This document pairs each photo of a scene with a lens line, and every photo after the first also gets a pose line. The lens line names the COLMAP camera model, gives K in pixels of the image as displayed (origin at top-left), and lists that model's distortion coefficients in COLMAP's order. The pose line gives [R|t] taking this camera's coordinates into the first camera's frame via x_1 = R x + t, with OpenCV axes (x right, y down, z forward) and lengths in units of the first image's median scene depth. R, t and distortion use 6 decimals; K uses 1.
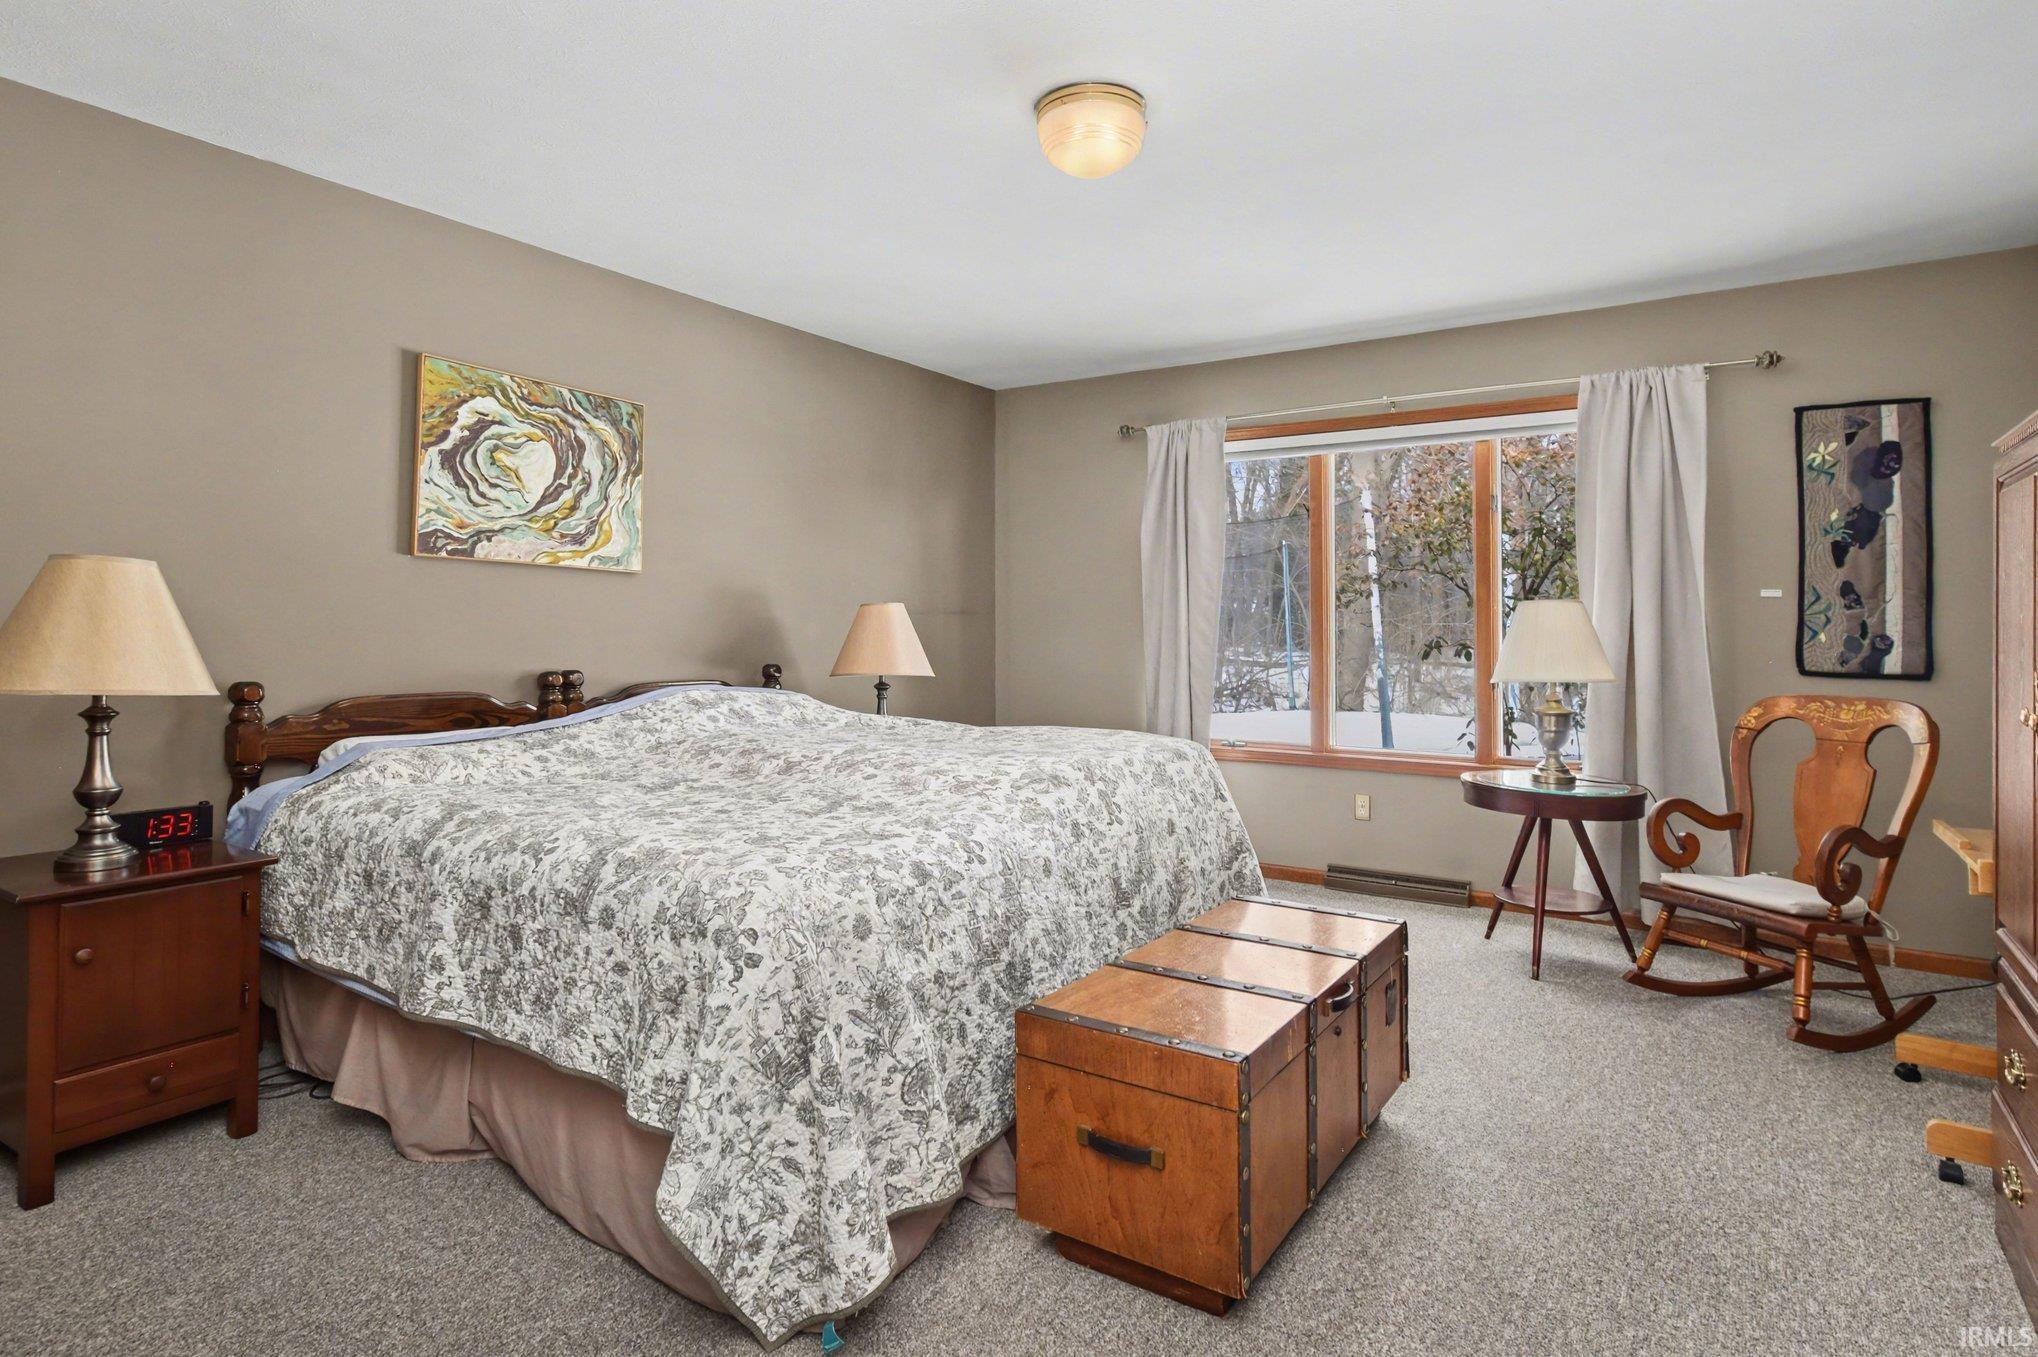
lens RADIAL K [[1078.3, 0, 1007.7], [0, 1078.3, 624.1], [0, 0, 1]] dist [0.000105, 0.000062]
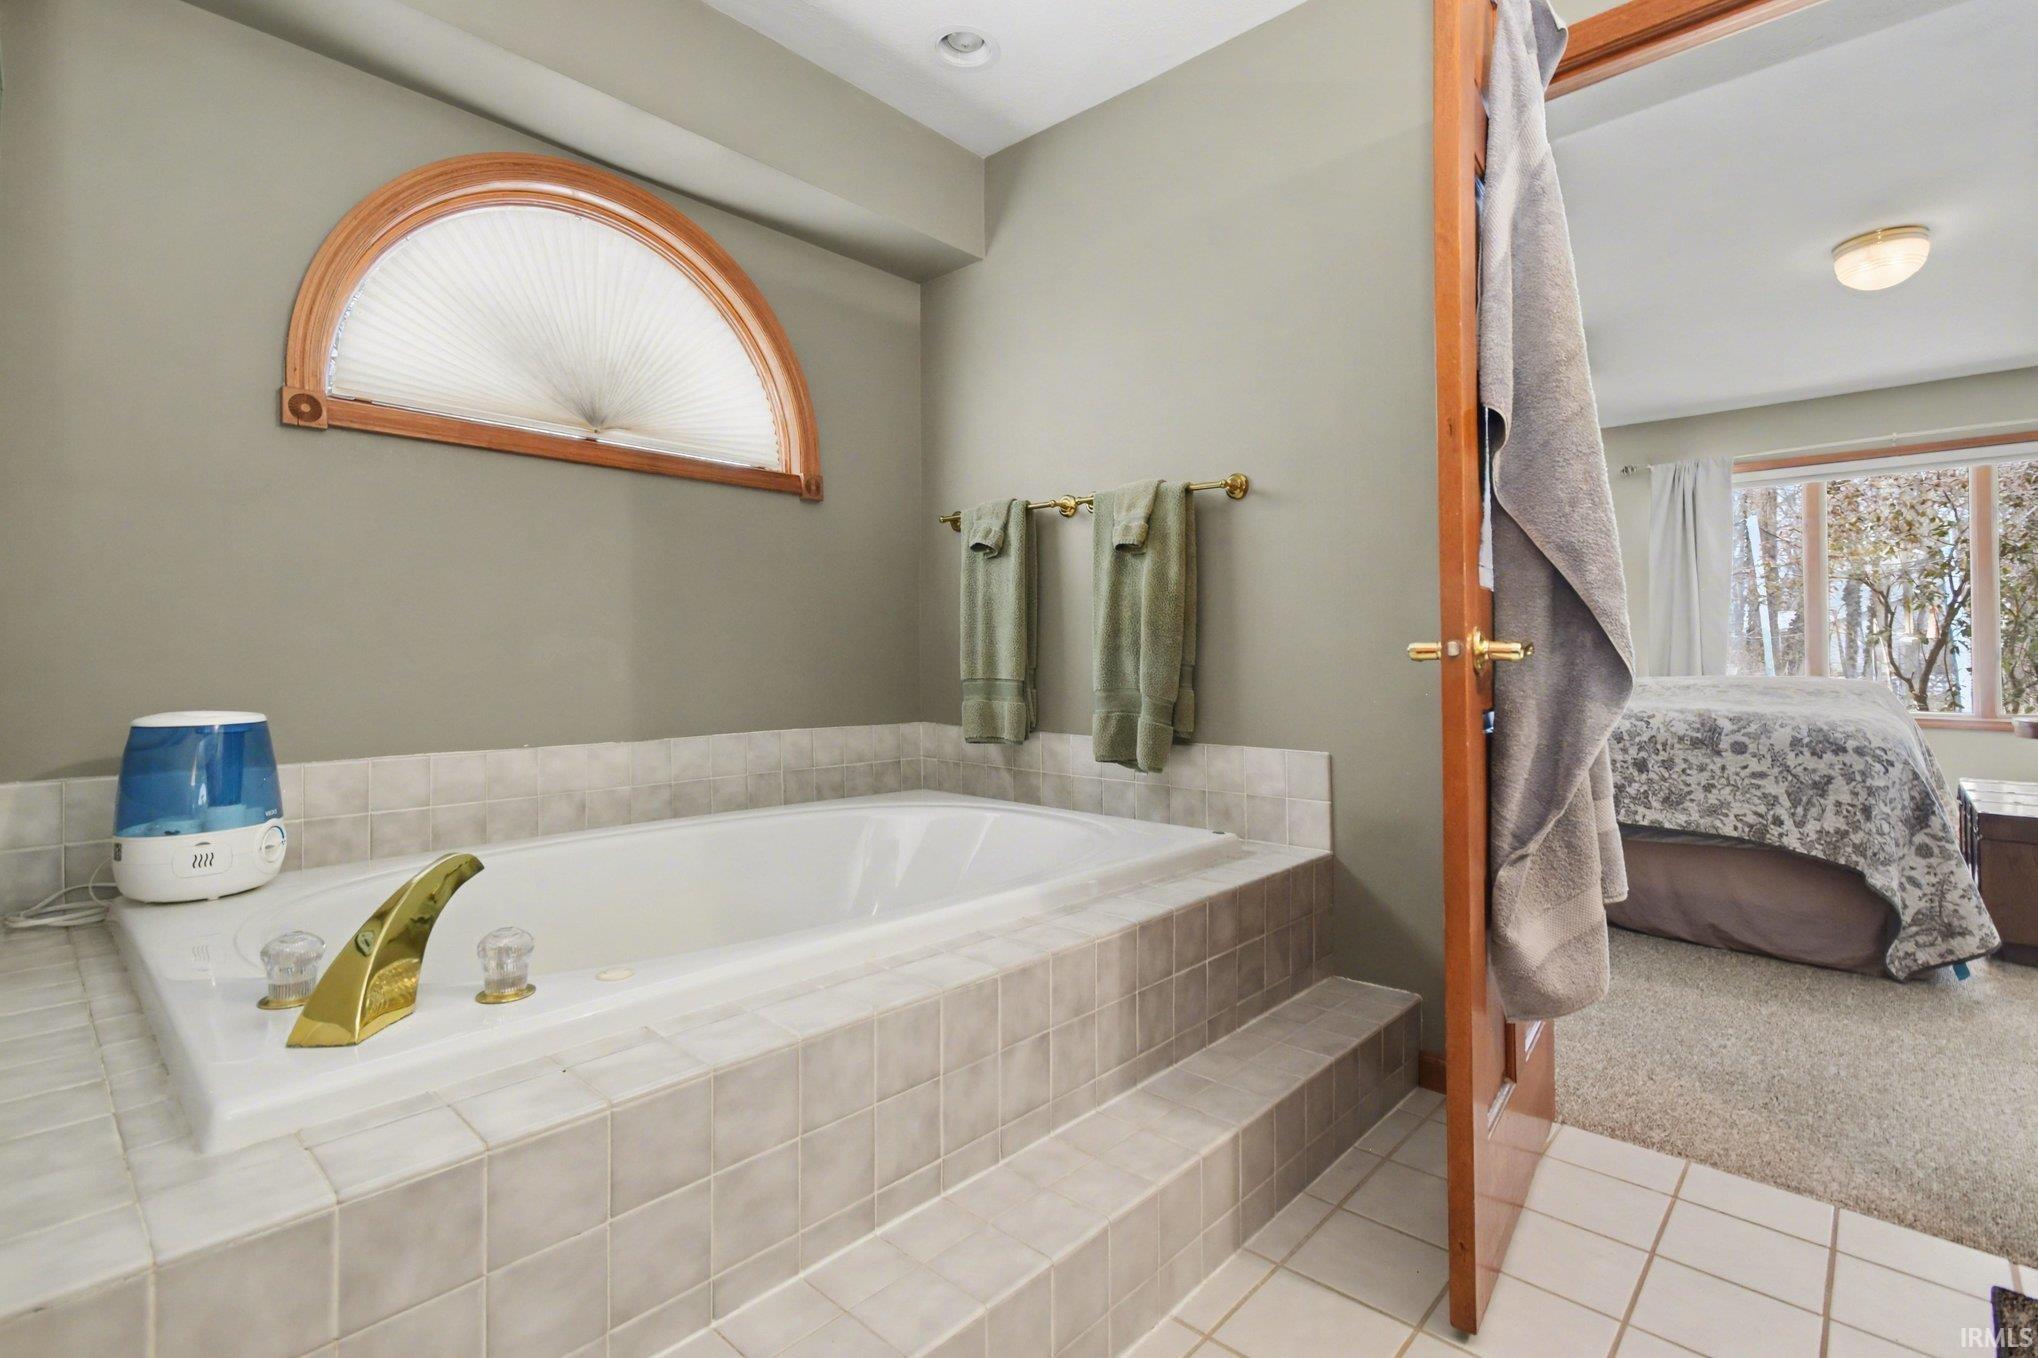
lens RADIAL K [[946.7, 0, 1019.5], [0, 946.7, 670.2], [0, 0, 1]] dist [0.002211, -0.000830]
pose [[0.989702, -0.000895, -0.143137, -1.302363], [0.003052, 0.999885, 0.014847, 0.123380], [0.143108, -0.015131, 0.989591, -0.665545]]
